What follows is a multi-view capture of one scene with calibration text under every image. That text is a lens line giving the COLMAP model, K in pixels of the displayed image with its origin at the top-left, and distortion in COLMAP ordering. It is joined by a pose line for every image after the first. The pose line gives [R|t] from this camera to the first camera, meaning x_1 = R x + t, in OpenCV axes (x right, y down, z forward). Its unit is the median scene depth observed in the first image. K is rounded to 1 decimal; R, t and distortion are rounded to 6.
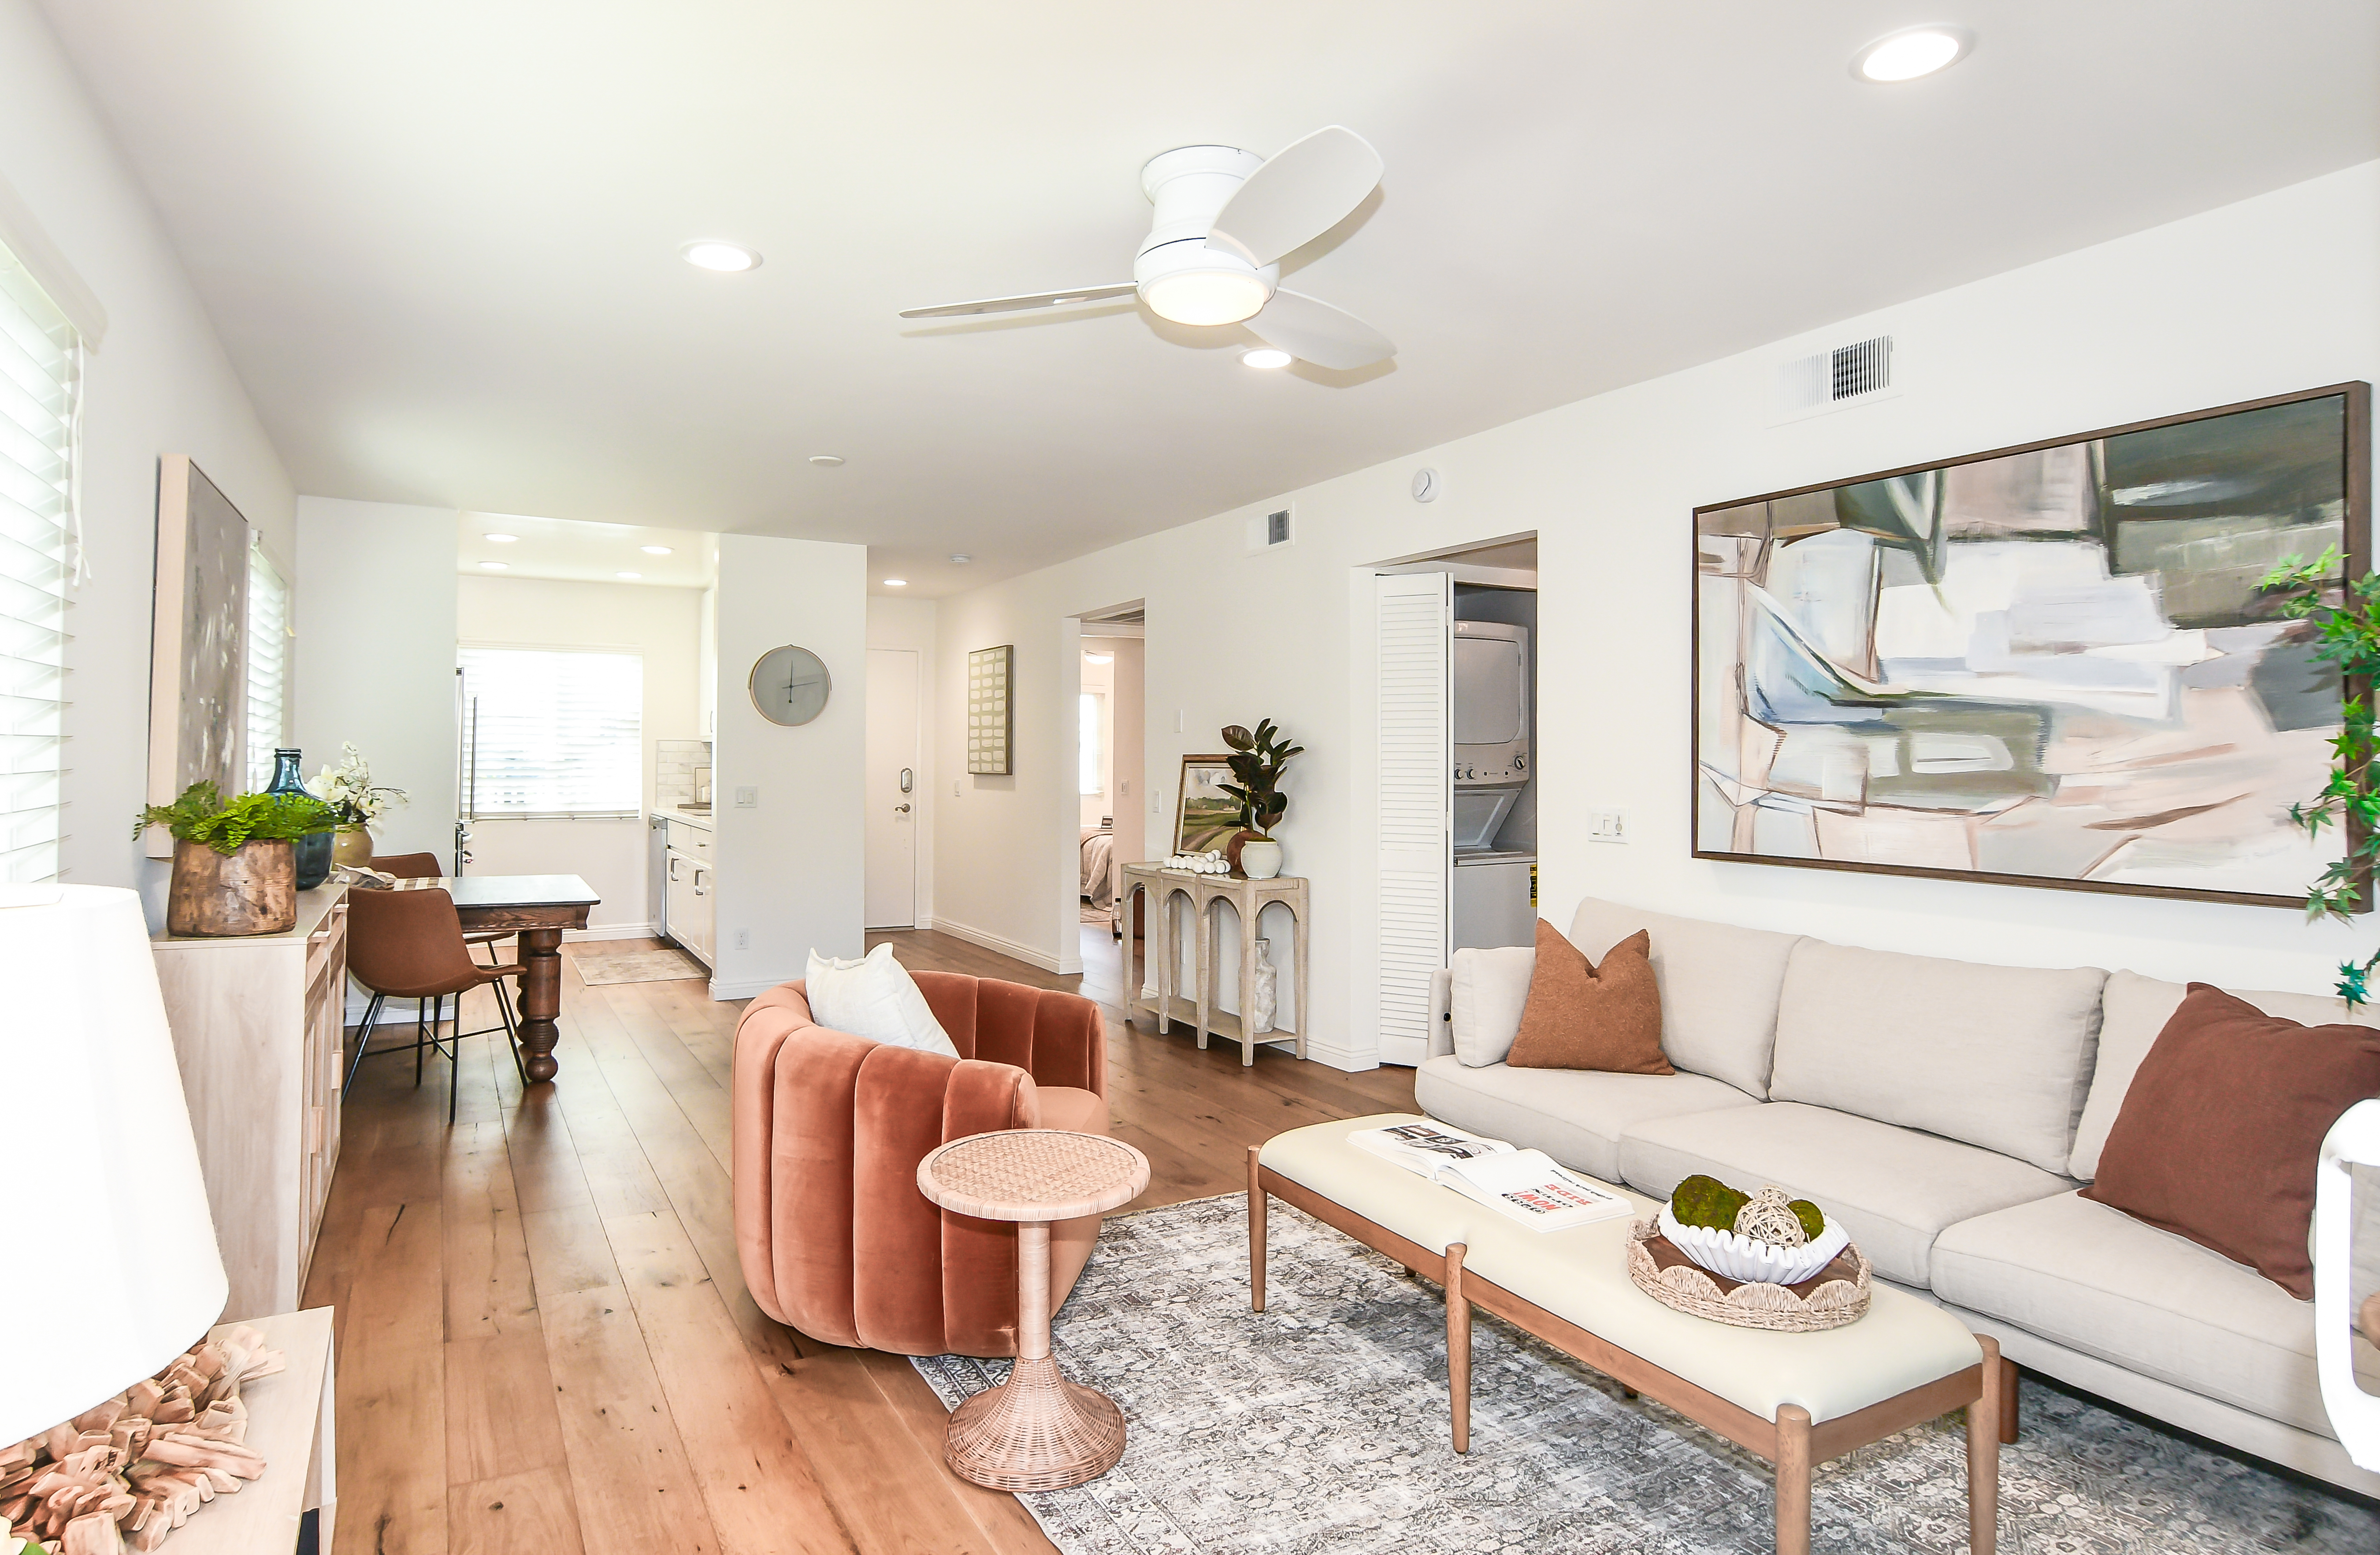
lens RADIAL K [[1310.0, 0, 1158.2], [0, 1310.0, 744.0], [0, 0, 1]] dist [-0.027081, -0.000333]
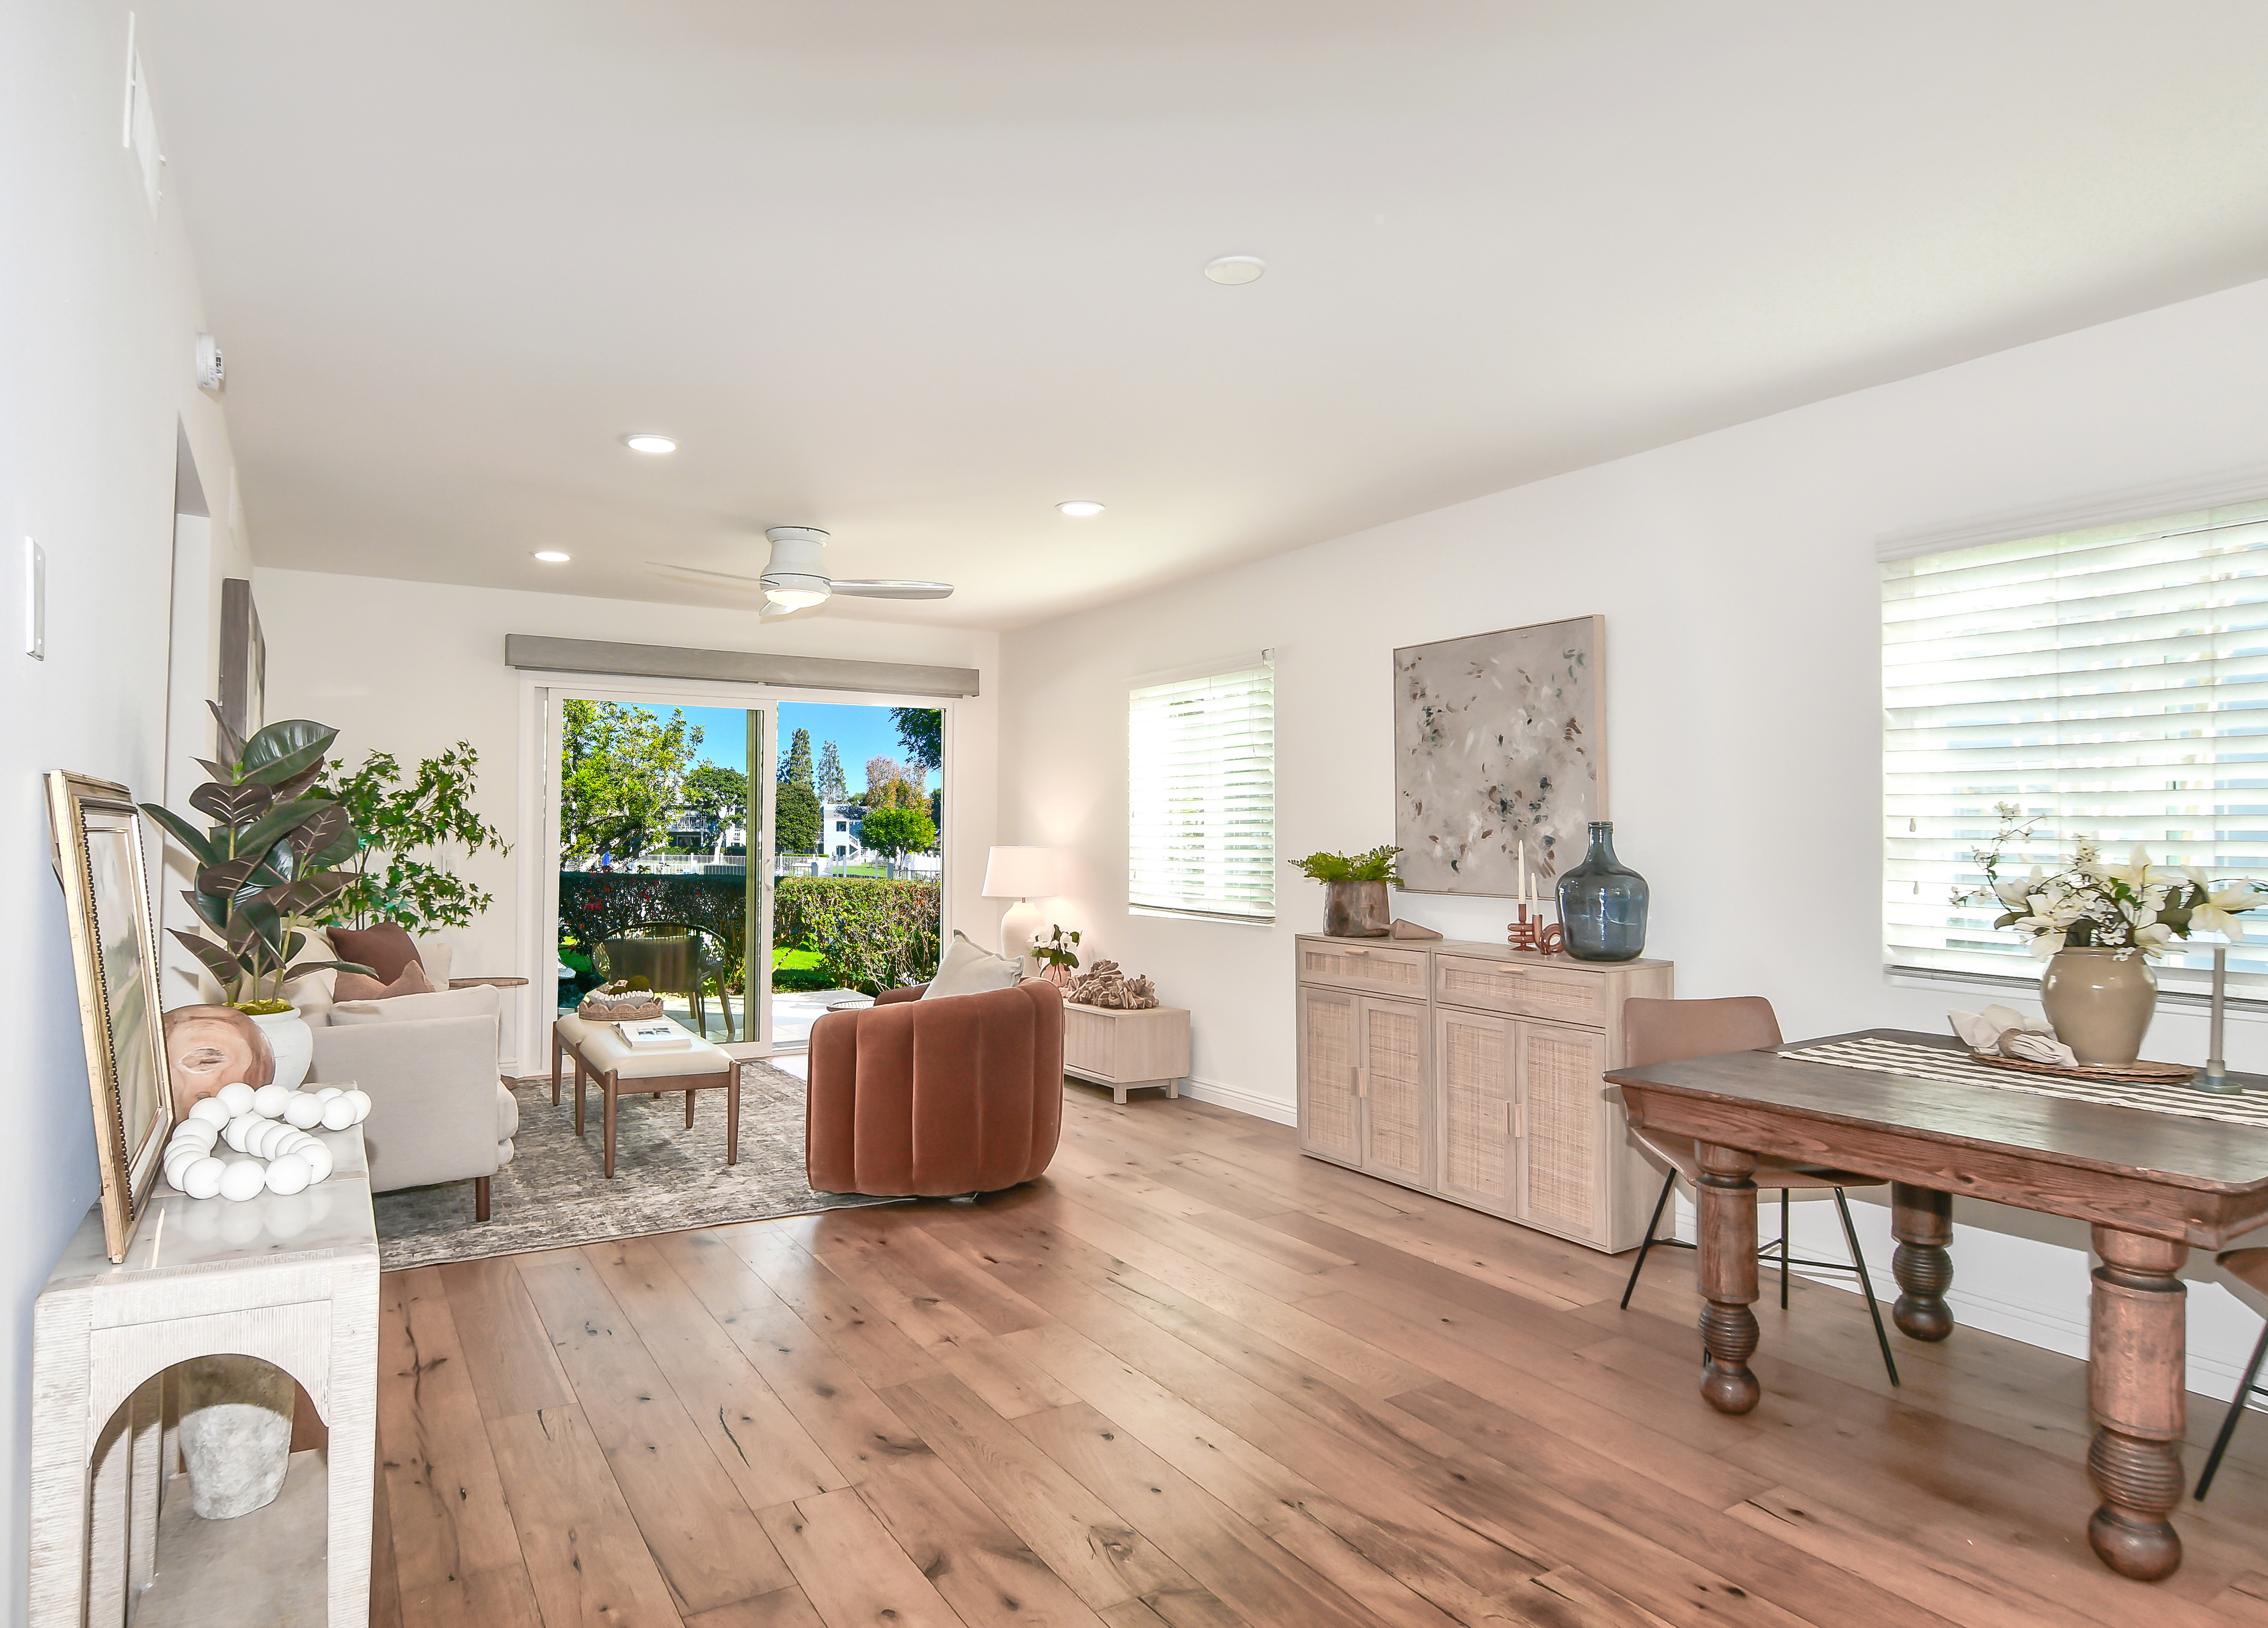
lens RADIAL K [[1328.7, 0, 1088.4], [0, 1328.7, 818.7], [0, 0, 1]] dist [-0.020141, -0.000433]
pose [[-0.999408, -0.011371, -0.032459, -0.160476], [-0.010540, 0.999616, -0.025632, 0.021632], [0.032738, -0.025275, -0.999144, 1.387211]]
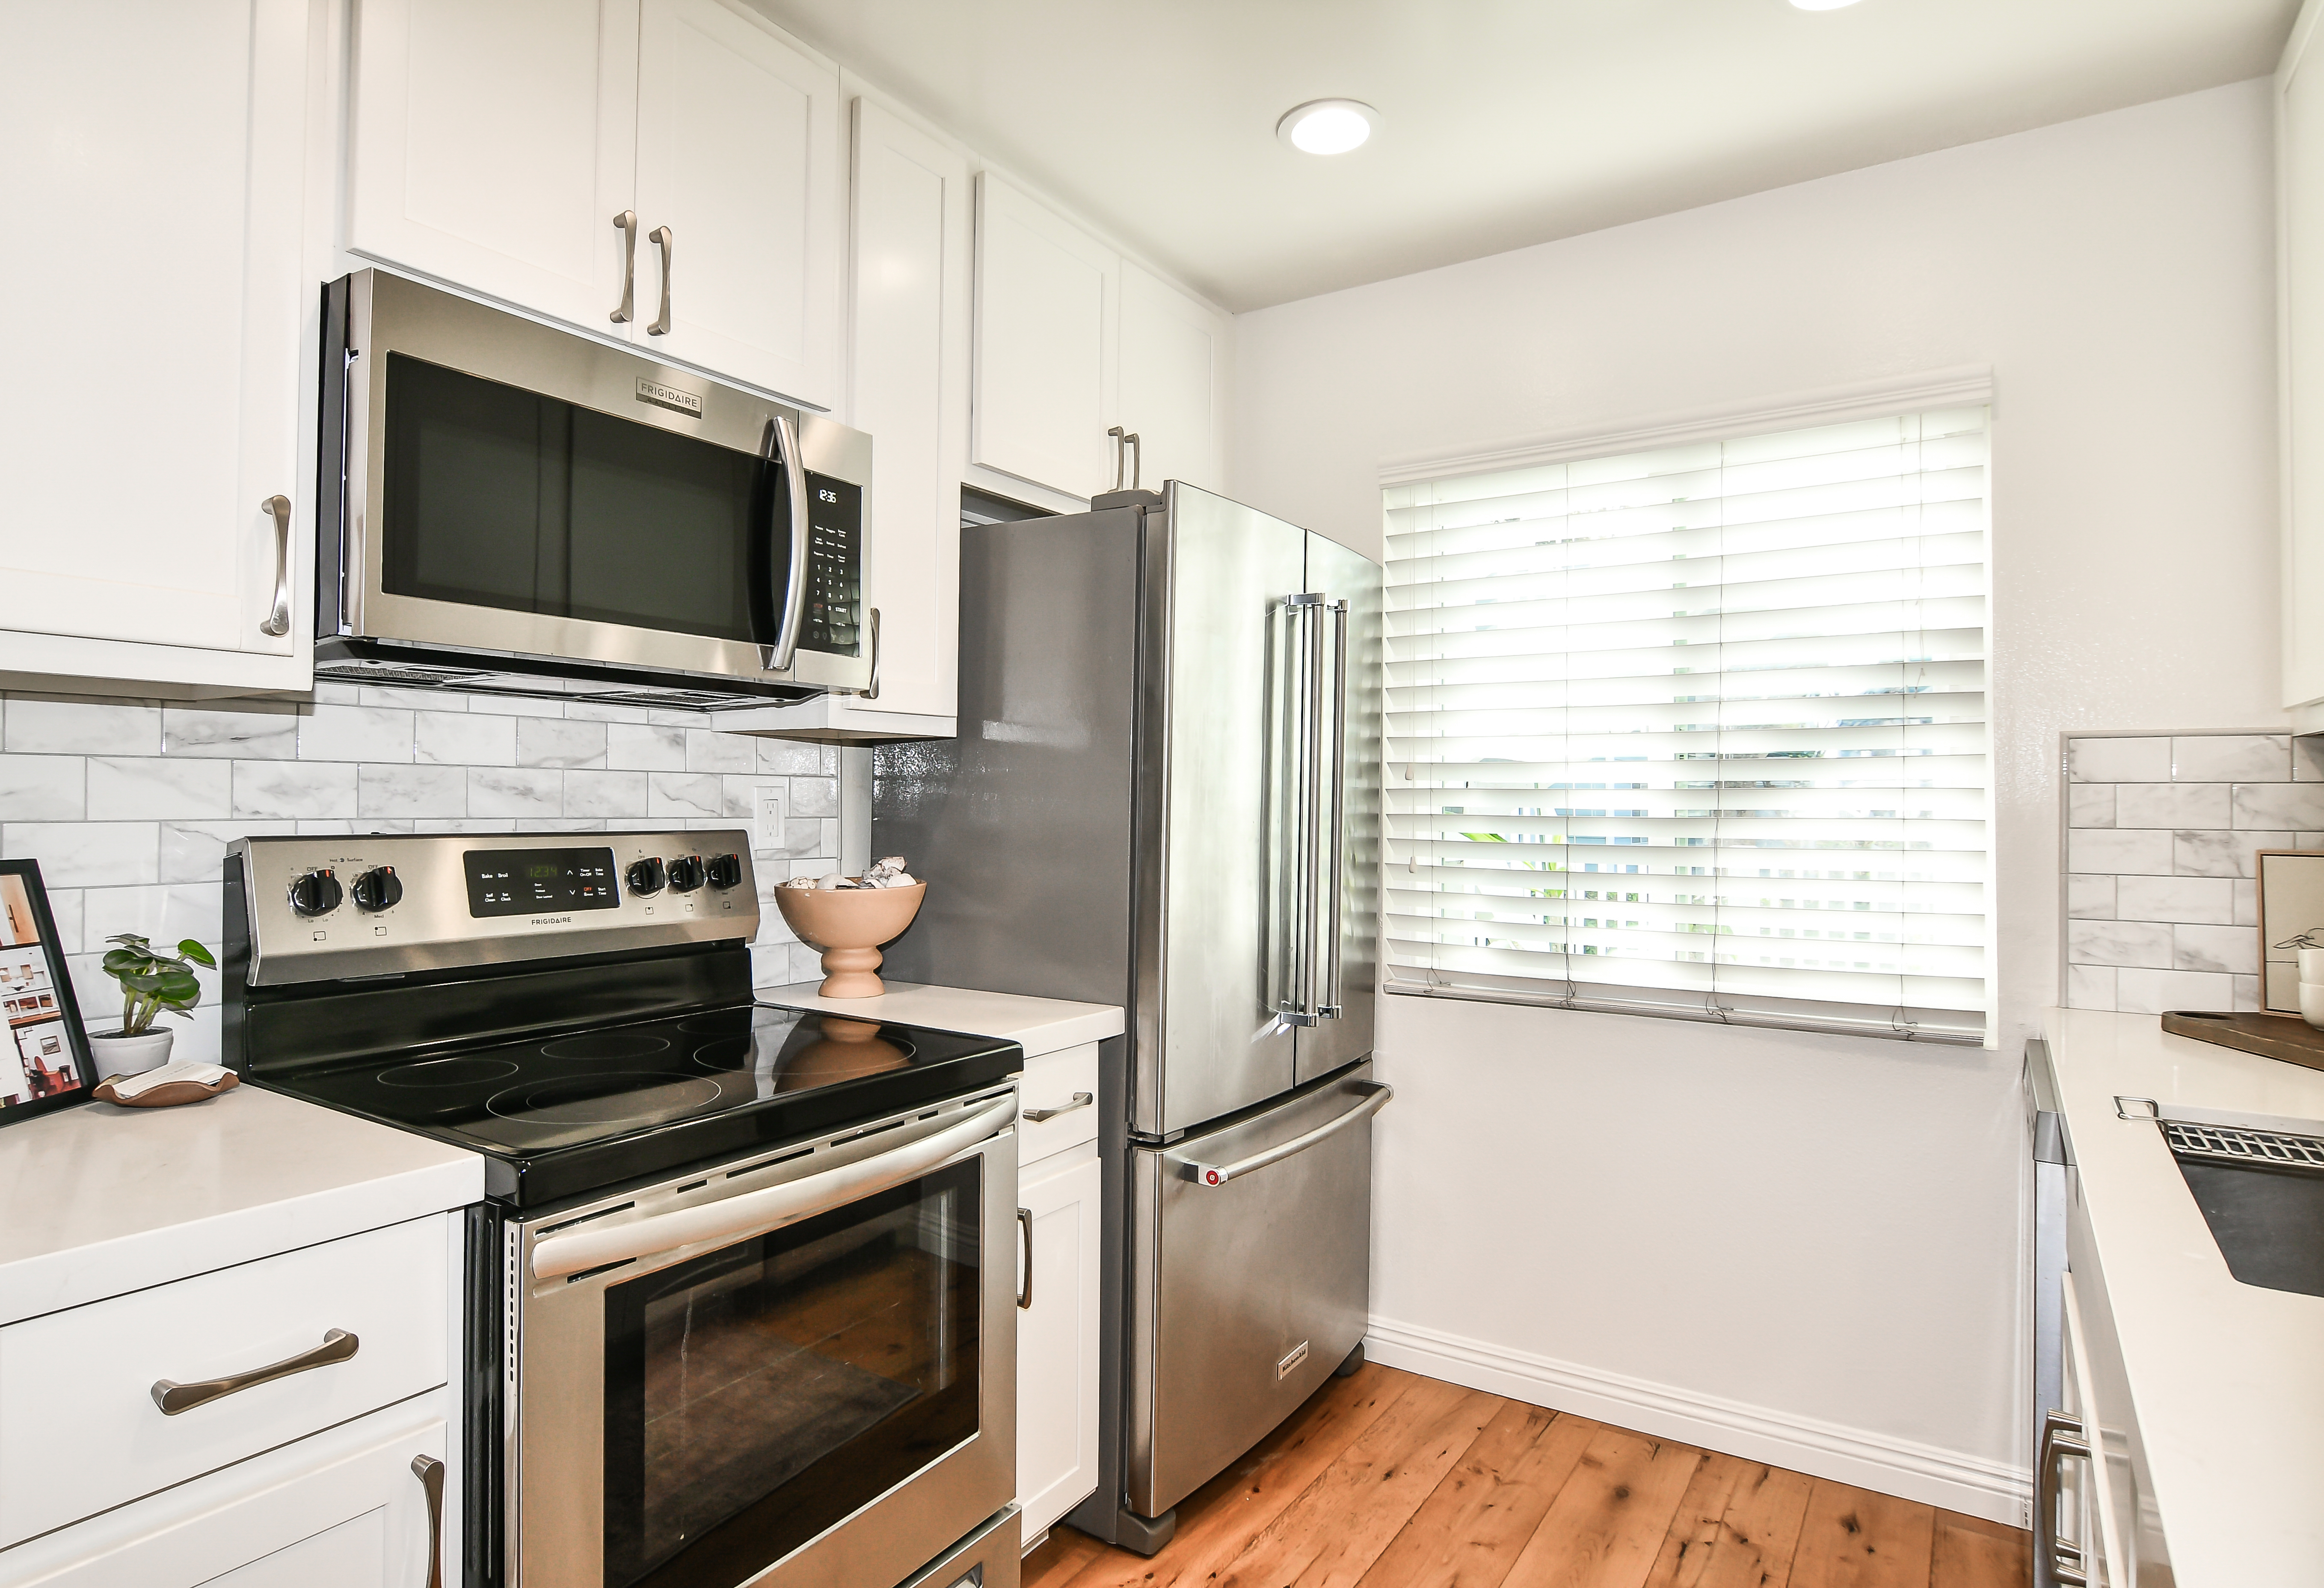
lens RADIAL K [[1278.1, 0, 1105.1], [0, 1278.1, 788.6], [0, 0, 1]] dist [-0.022843, -0.000111]
pose [[0.443177, -0.012383, -0.896349, -0.402436], [0.006852, 0.999922, -0.010426, 0.013189], [0.896408, -0.001521, 0.443227, 1.171779]]
